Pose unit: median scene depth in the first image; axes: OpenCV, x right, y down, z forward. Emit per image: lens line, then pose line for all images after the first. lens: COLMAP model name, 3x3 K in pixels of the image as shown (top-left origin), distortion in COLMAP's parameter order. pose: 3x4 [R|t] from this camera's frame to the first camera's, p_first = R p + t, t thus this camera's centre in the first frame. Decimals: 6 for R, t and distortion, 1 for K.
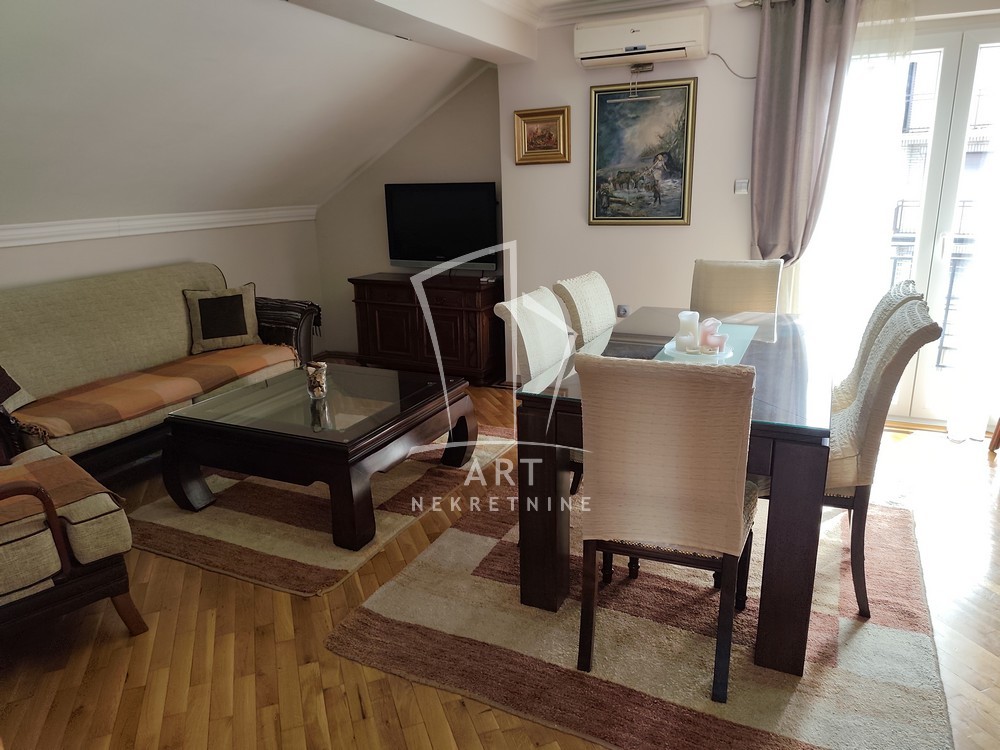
lens RADIAL K [[686.3, 0, 500.0], [0, 686.3, 375.0], [0, 0, 1]] dist [0.060556, -0.078969]
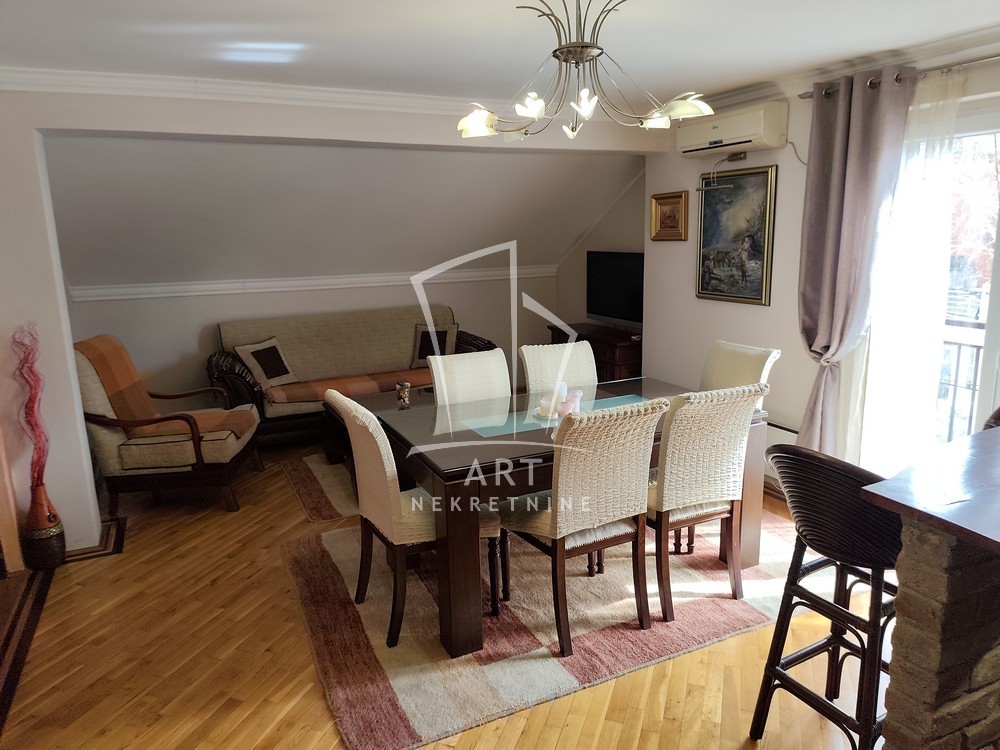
lens RADIAL K [[686.3, 0, 500.0], [0, 686.3, 375.0], [0, 0, 1]] dist [0.060556, -0.078969]
pose [[0.779867, 0.137483, -0.610660, 0.597600], [-0.168267, 0.985716, 0.007031, -0.059738], [0.602904, 0.097271, 0.791862, -0.021619]]
